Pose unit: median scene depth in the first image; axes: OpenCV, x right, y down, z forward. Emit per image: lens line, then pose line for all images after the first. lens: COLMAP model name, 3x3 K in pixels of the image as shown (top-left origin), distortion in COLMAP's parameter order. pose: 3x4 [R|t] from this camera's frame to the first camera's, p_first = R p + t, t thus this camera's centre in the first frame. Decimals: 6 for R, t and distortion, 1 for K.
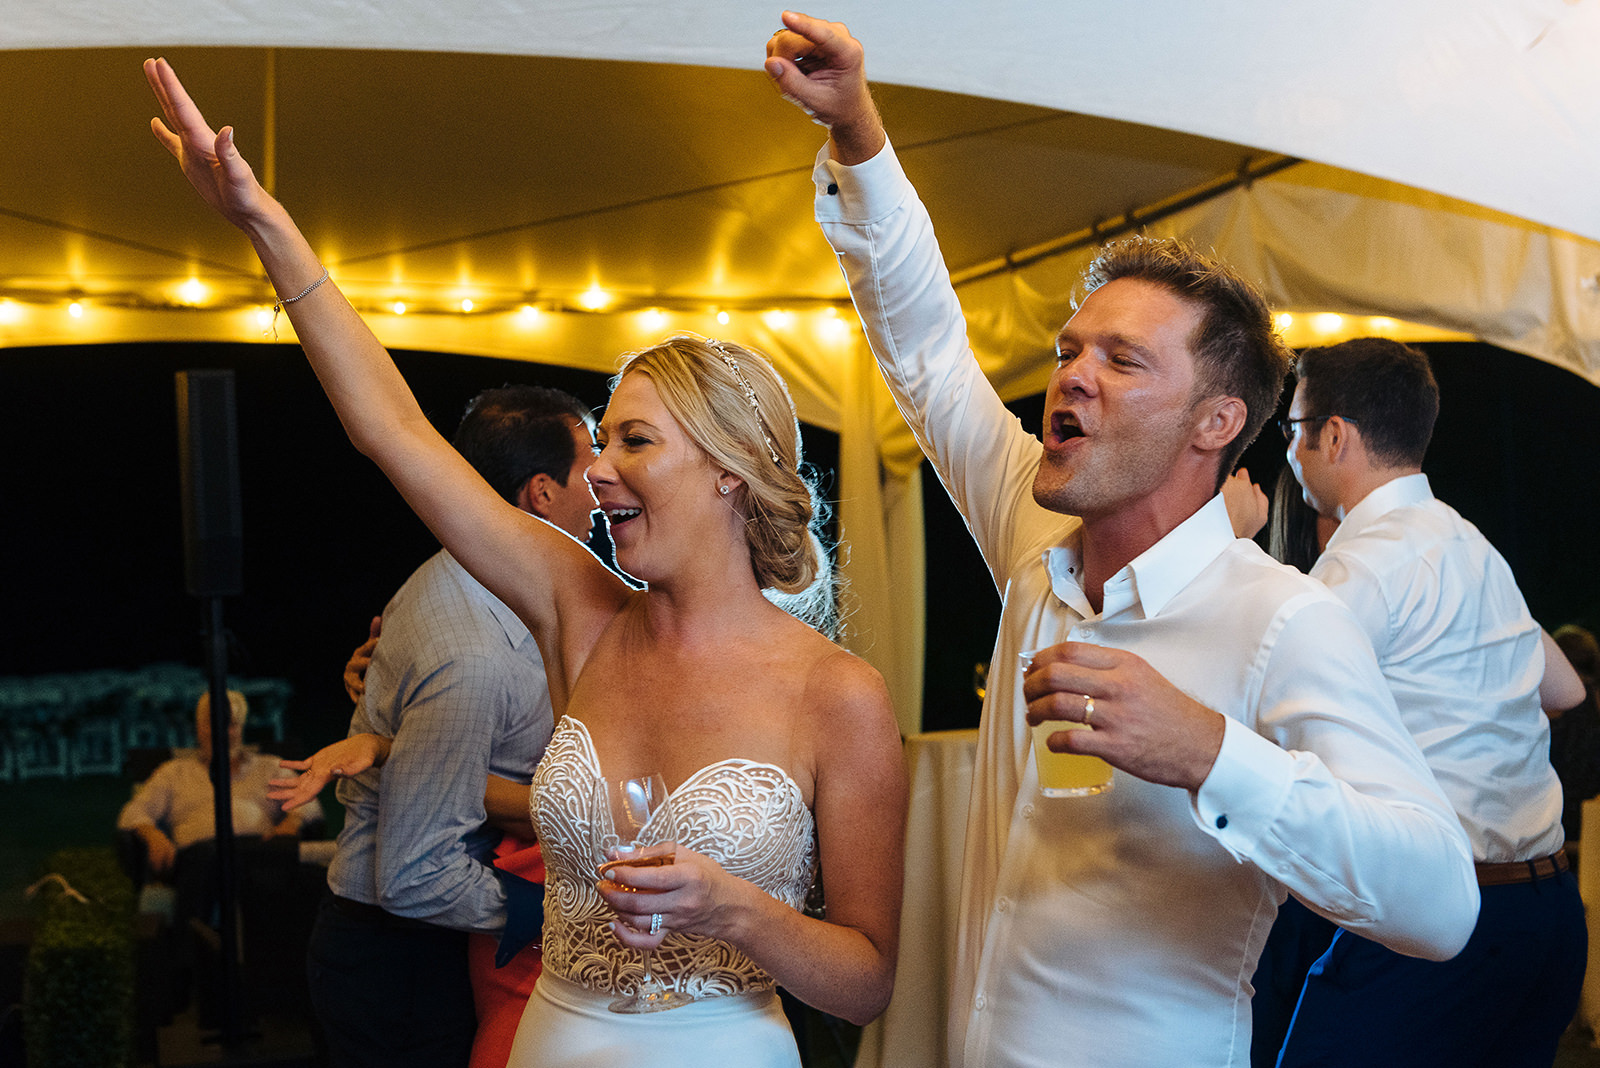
lens RADIAL K [[2266.7, 0, 807.7], [0, 2266.7, 530.4], [0, 0, 1]] dist [-0.019532, 0.000000]
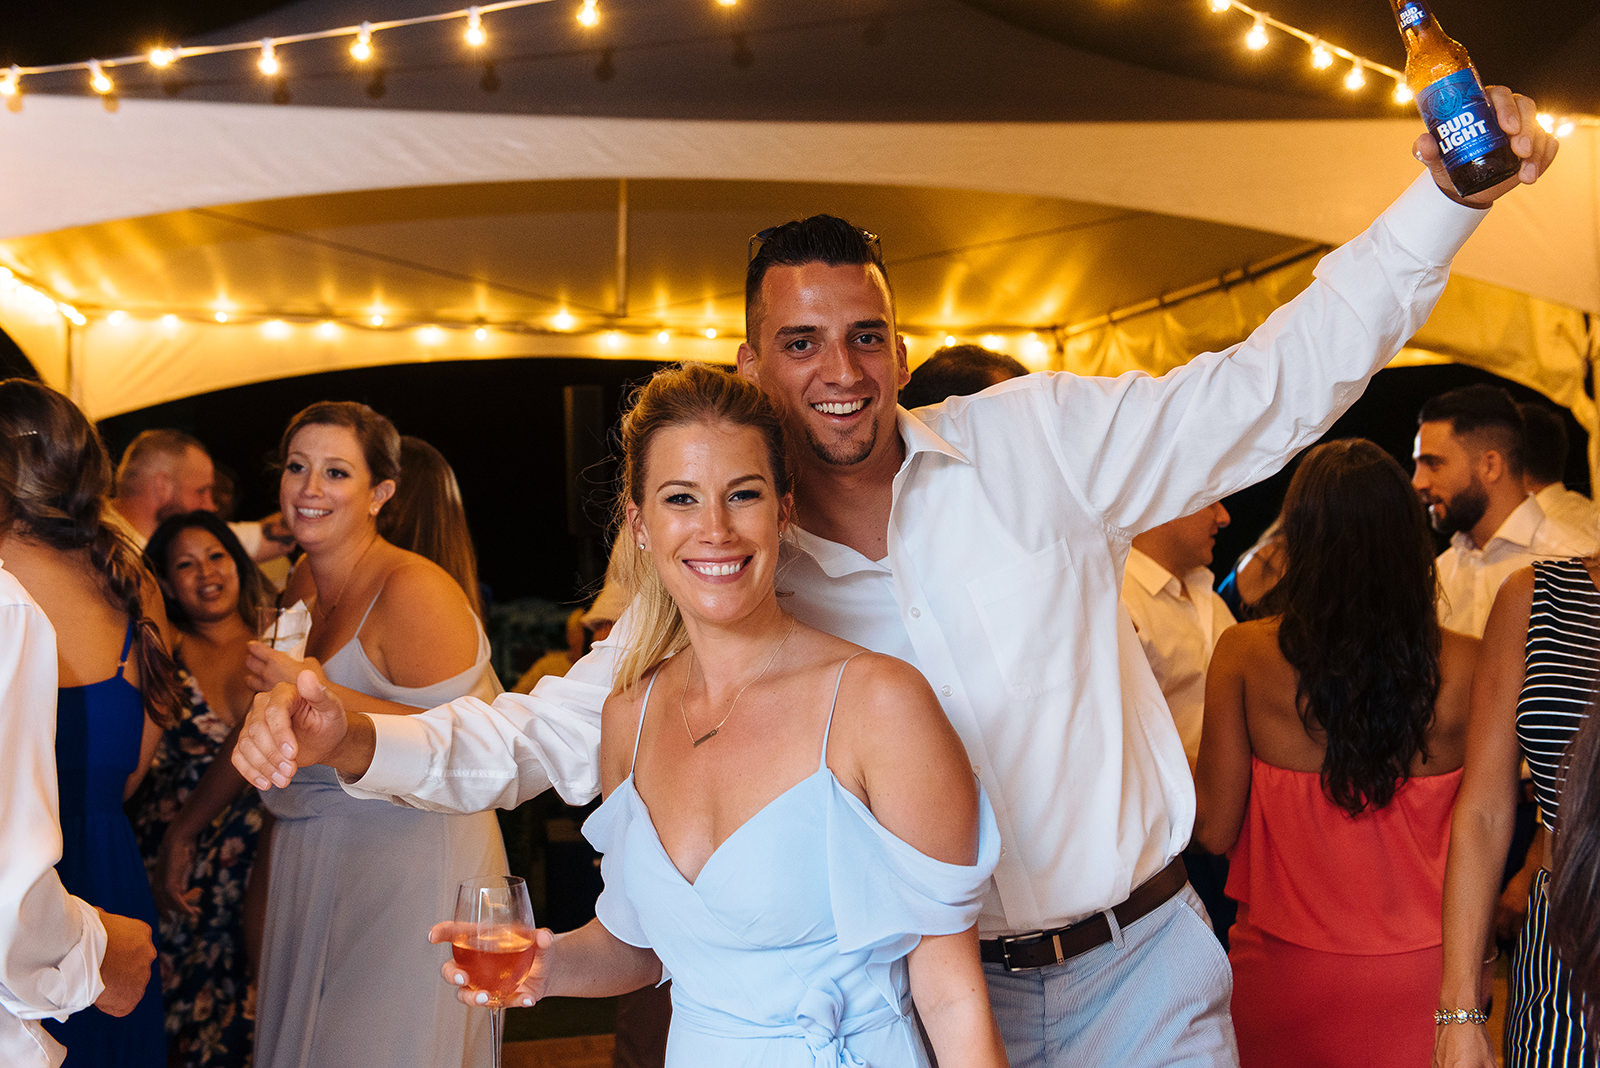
lens RADIAL K [[1958.1, 0, 804.7], [0, 1958.1, 542.6], [0, 0, 1]] dist [0.058041, 0.000000]
pose [[0.991252, 0.019991, -0.130461, 0.033667], [-0.017624, 0.999659, 0.019271, 0.004240], [0.130802, -0.016803, 0.991266, -0.171457]]
